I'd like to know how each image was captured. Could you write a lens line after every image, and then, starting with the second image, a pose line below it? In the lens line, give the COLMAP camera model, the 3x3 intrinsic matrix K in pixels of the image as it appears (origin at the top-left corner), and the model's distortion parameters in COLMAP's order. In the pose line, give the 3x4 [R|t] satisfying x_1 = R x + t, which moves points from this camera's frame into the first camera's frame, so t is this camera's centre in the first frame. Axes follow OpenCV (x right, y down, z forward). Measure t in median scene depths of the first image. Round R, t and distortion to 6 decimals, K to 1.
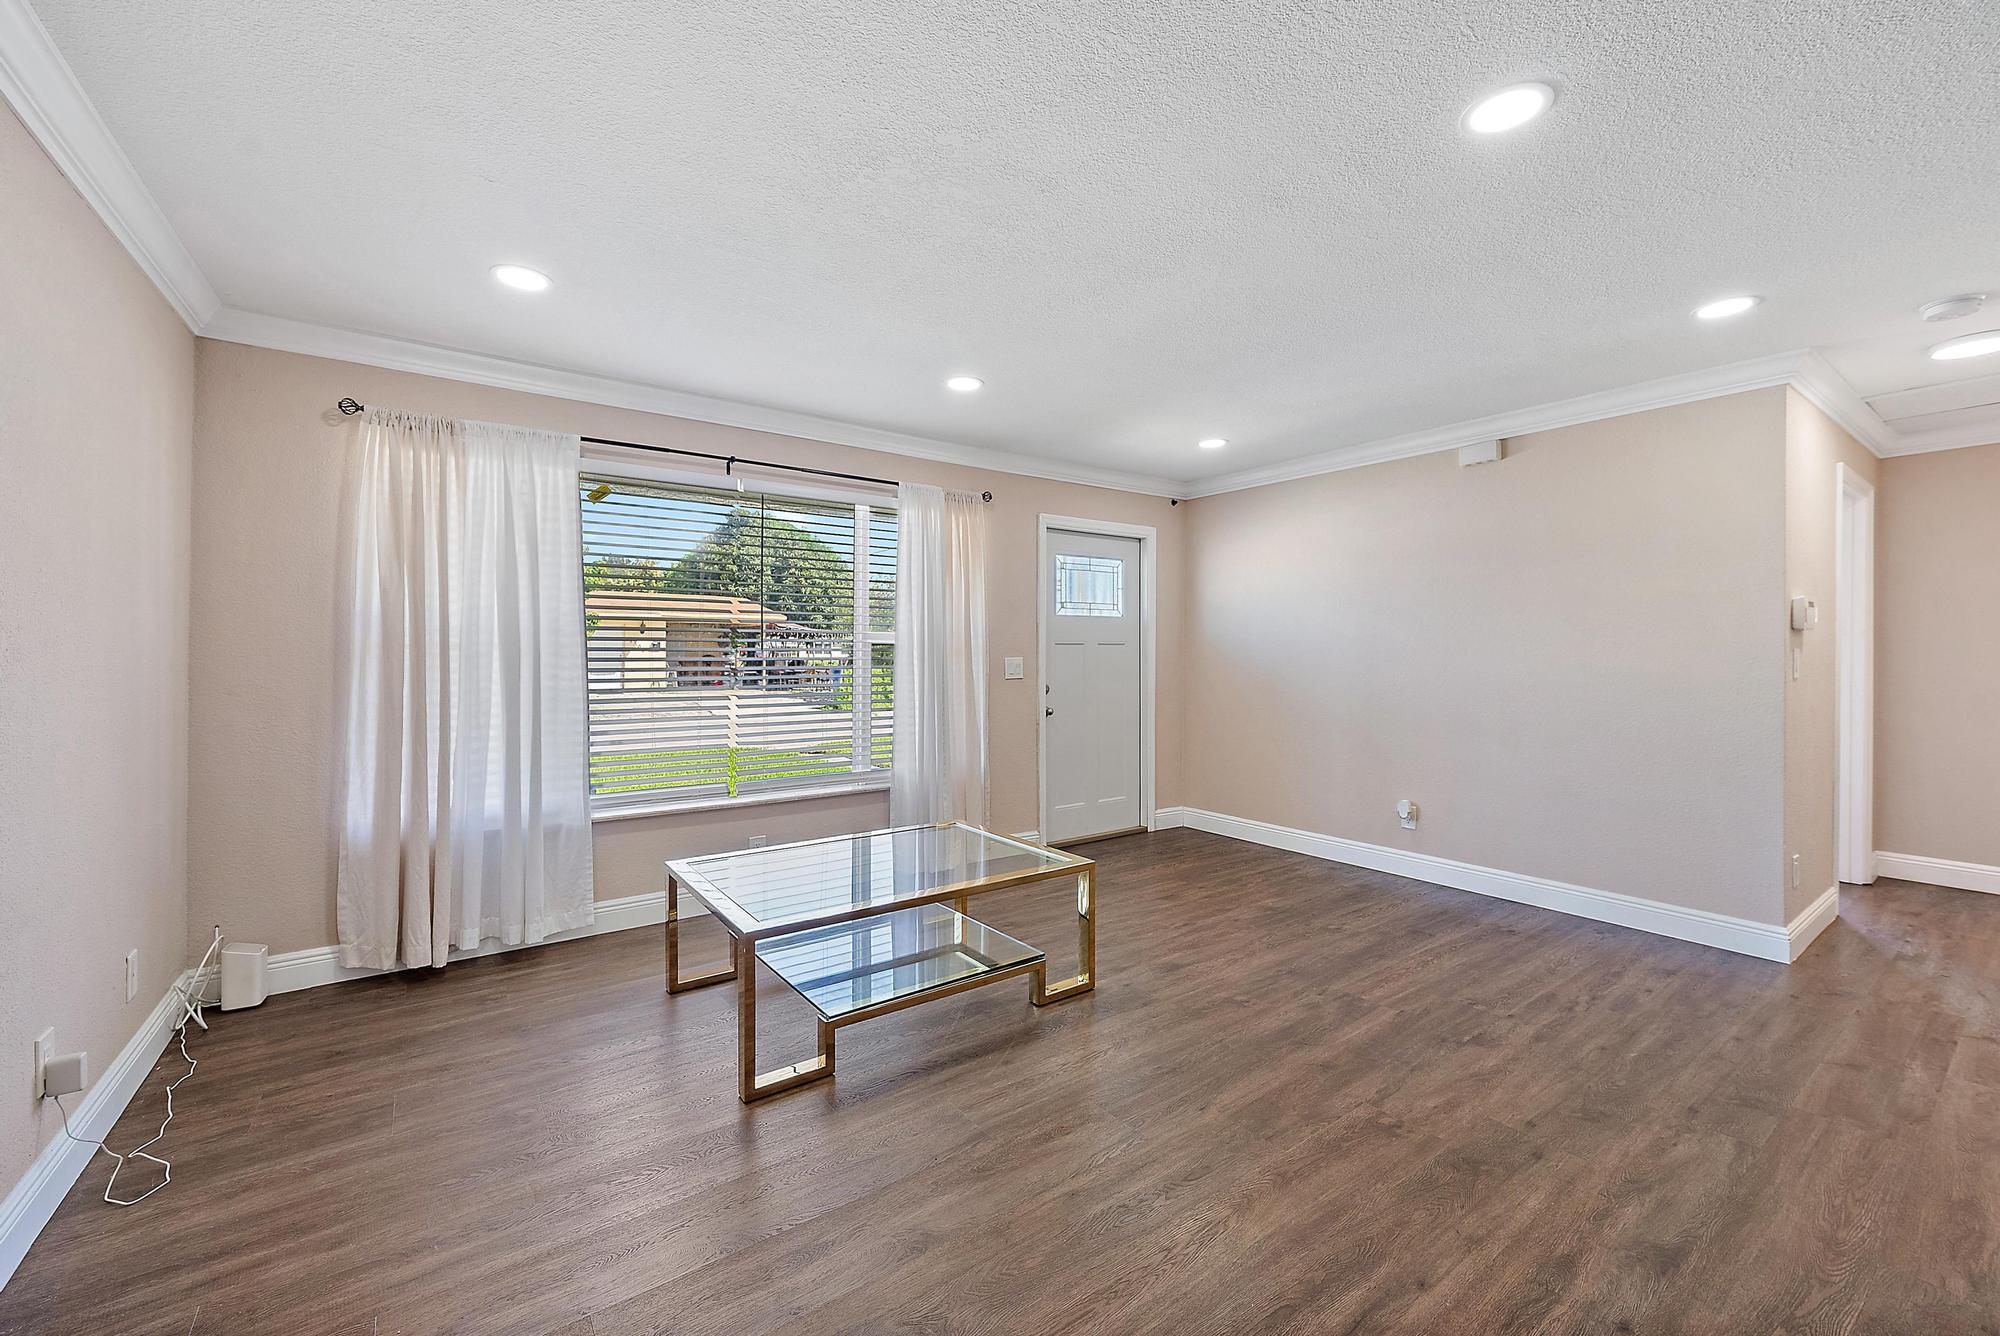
lens RADIAL K [[795.2, 0, 1001.1], [0, 795.2, 653.2], [0, 0, 1]] dist [0.005736, -0.000557]
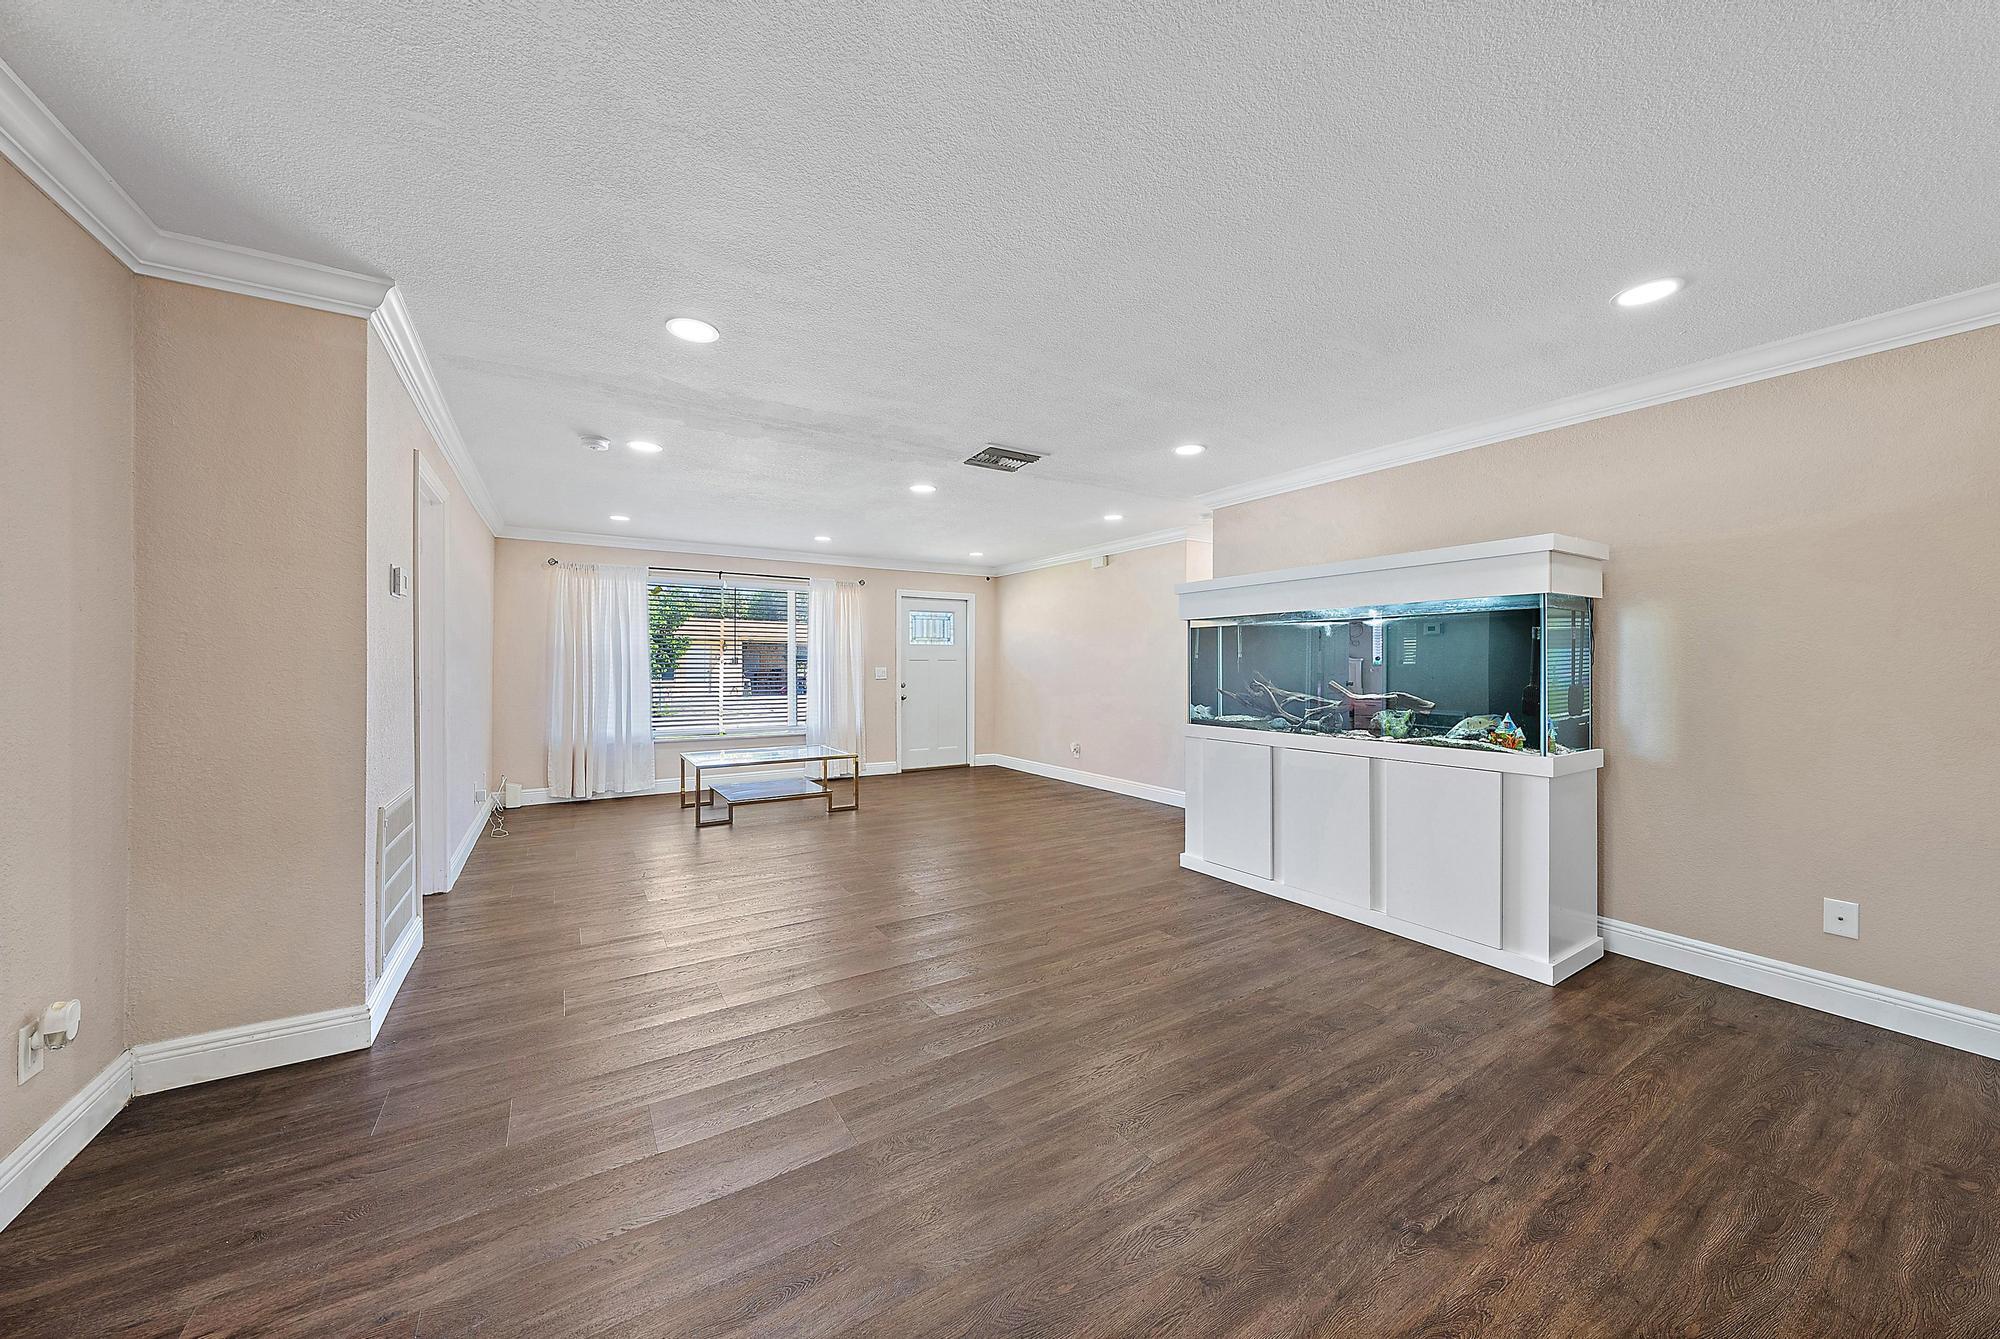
lens RADIAL K [[692.9, 0, 1000.1], [0, 692.9, 670.8], [0, 0, 1]] dist [-0.001462, 0.000013]
pose [[0.997891, -0.000966, -0.064901, 0.505304], [0.001272, 0.999988, 0.004670, 0.007168], [0.064896, -0.004742, 0.997881, -0.757053]]
